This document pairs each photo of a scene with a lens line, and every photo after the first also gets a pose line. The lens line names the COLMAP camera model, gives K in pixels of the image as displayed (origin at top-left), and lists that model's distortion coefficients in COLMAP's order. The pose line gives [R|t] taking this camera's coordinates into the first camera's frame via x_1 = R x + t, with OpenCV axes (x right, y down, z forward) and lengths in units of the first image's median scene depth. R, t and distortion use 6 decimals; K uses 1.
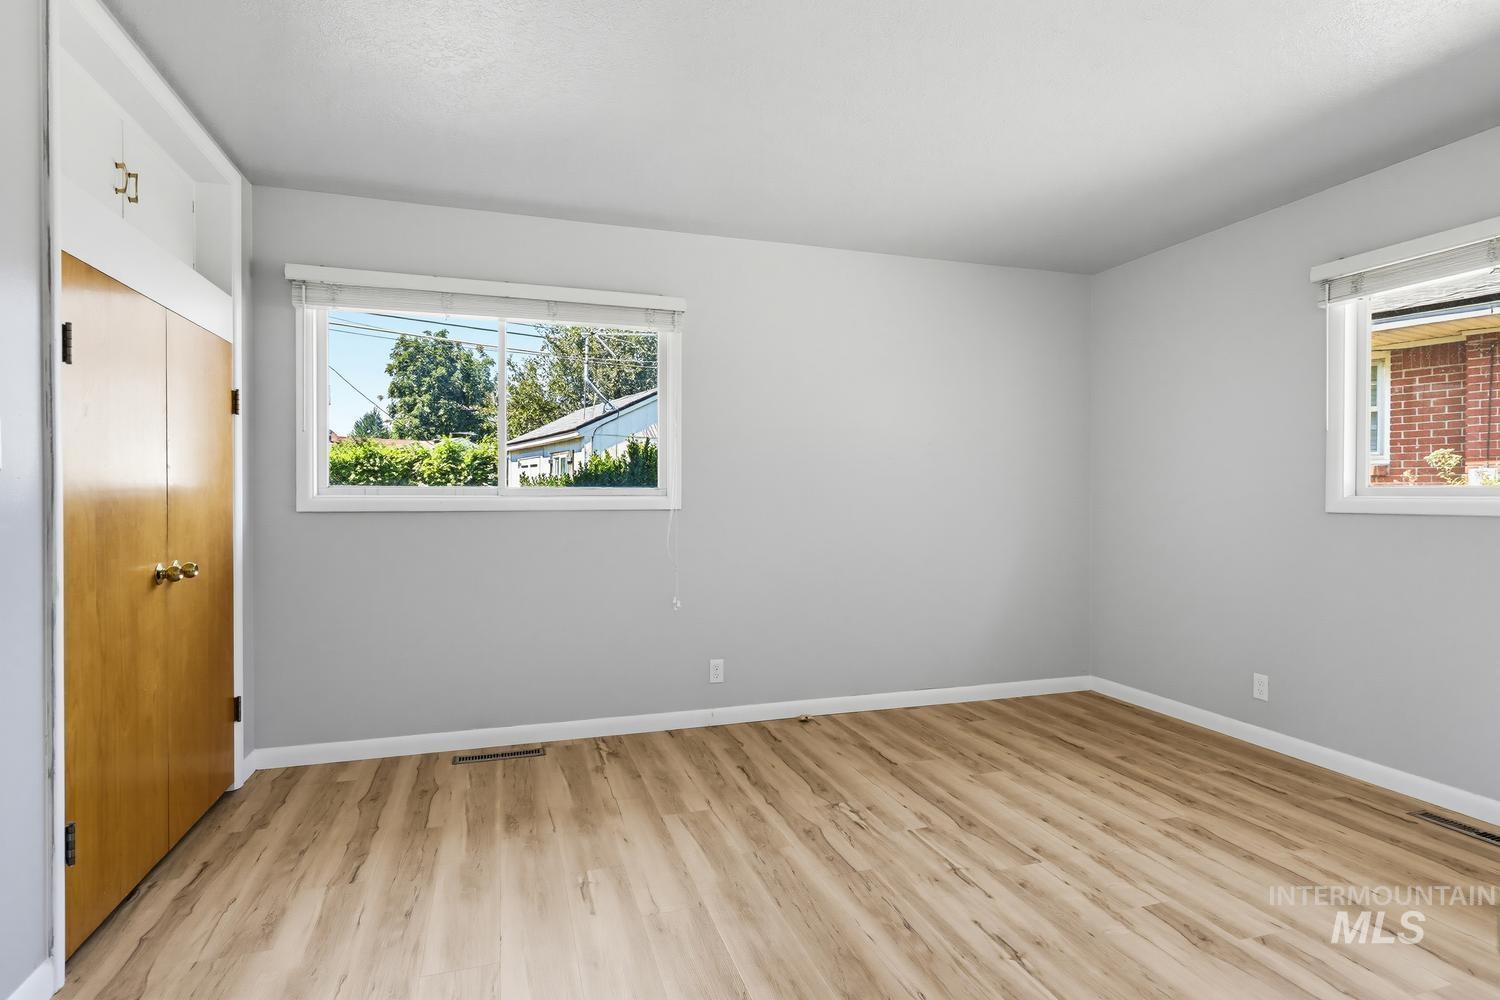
lens RADIAL K [[781.6, 0, 752.3], [0, 781.6, 493.2], [0, 0, 1]] dist [0.003348, 0.000689]
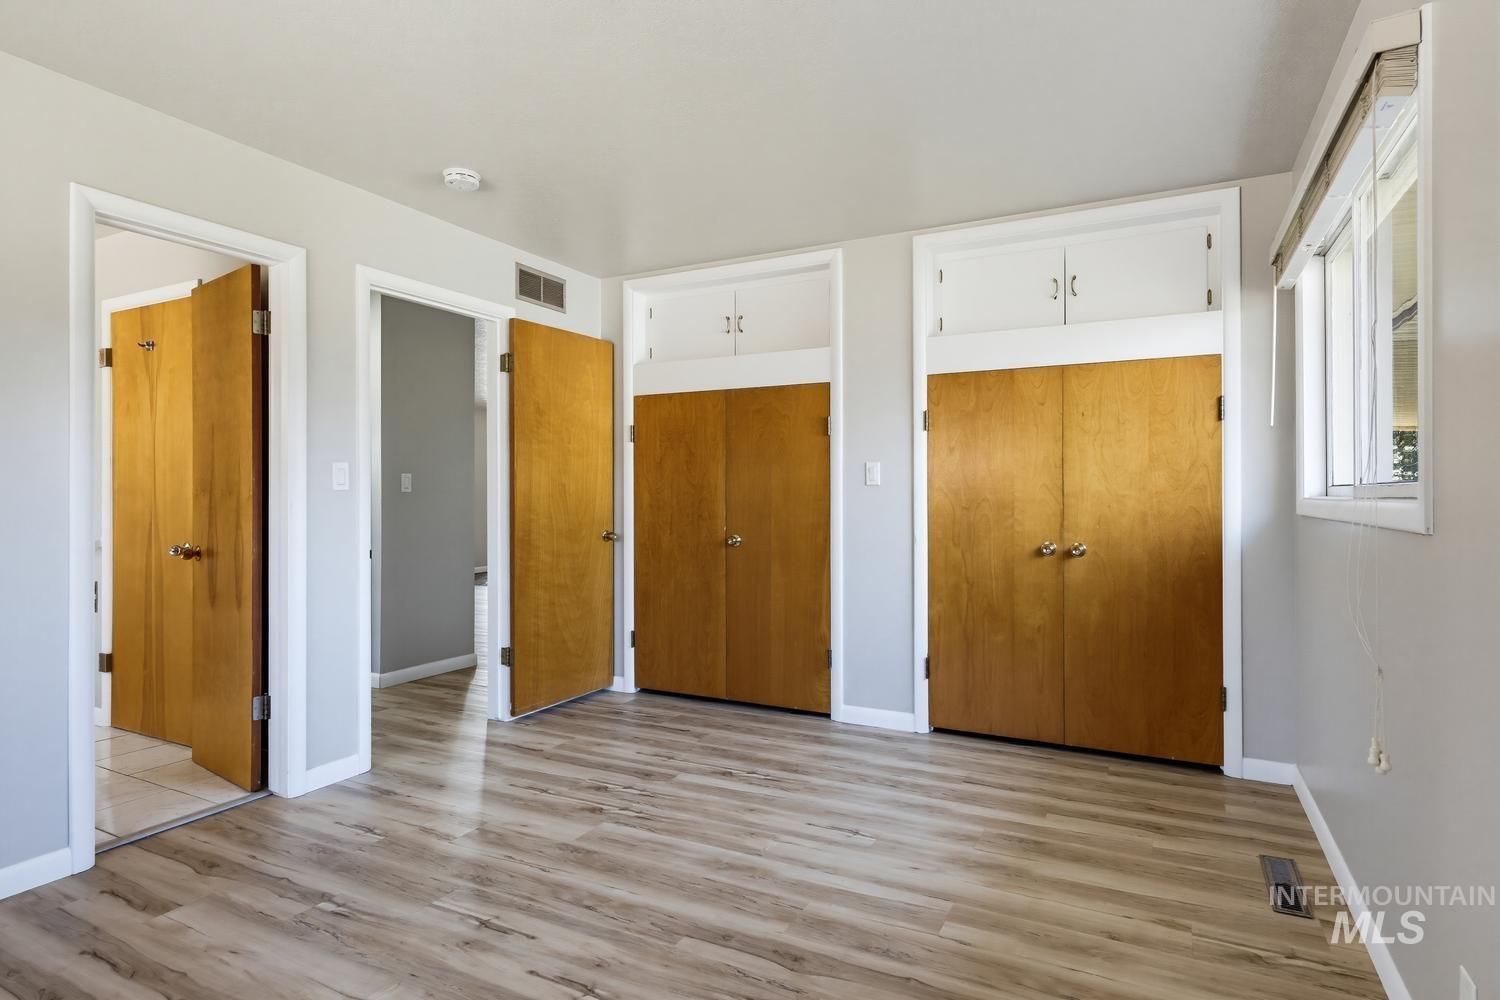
lens RADIAL K [[783.5, 0, 752.1], [0, 783.5, 495.1], [0, 0, 1]] dist [0.001149, 0.000222]
pose [[-0.710014, -0.000113, -0.704188, 0.555238], [-0.000302, 1.000000, 0.000144, 0.001726], [0.704188, 0.000315, -0.710014, 1.345674]]
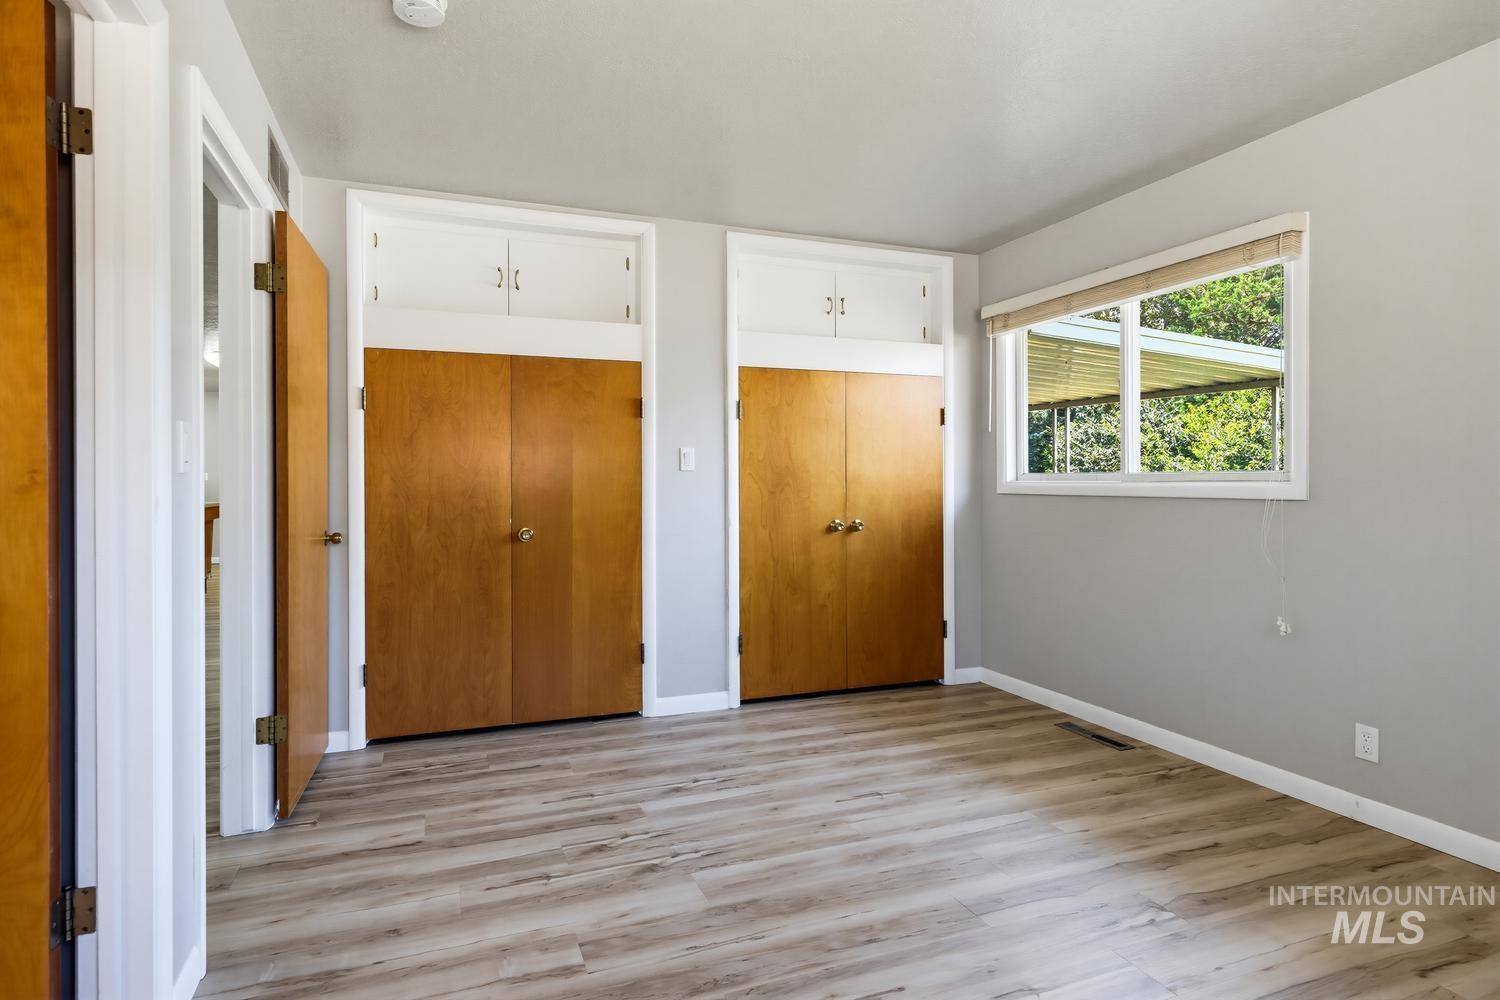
lens RADIAL K [[788.5, 0, 724.4], [0, 788.5, 480.6], [0, 0, 1]] dist [-0.000025, 0.000349]
pose [[0.034449, -0.000251, -0.999406, 0.806673], [0.001192, 0.999999, -0.000210, 0.002061], [0.999406, -0.001184, 0.034449, 0.561076]]
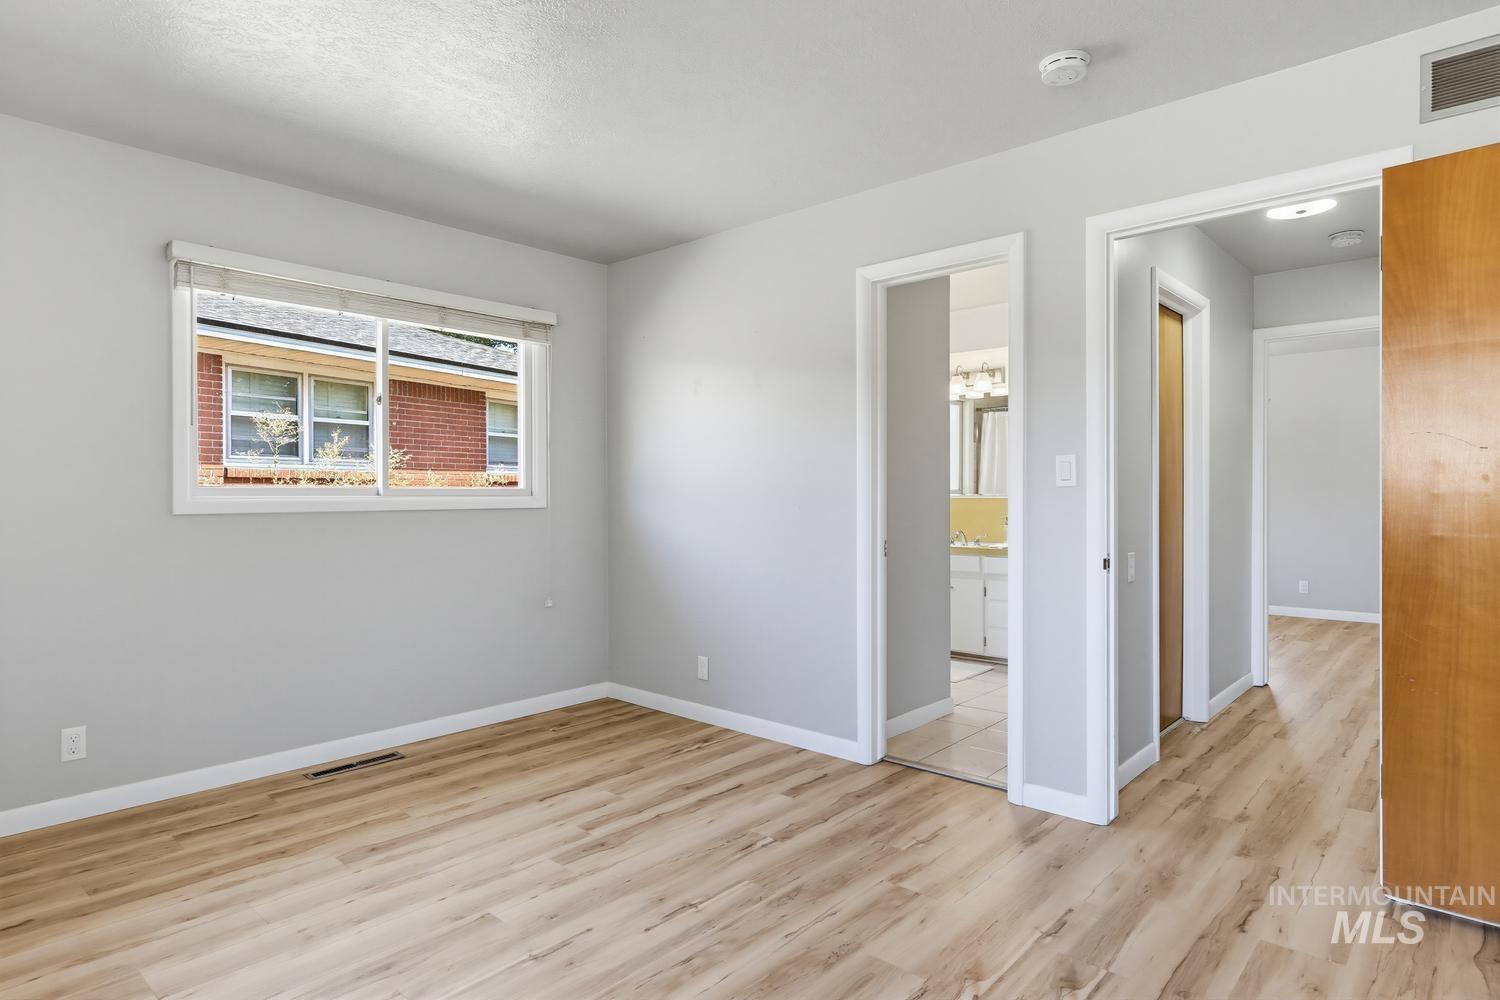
lens RADIAL K [[829.5, 0, 759.1], [0, 829.5, 487.8], [0, 0, 1]] dist [0.001825, 0.000838]
pose [[-0.503961, 0.006939, 0.863699, -0.491624], [0.003953, 0.999976, -0.005728, 0.001332], [-0.863718, 0.000527, -0.503976, 1.006389]]
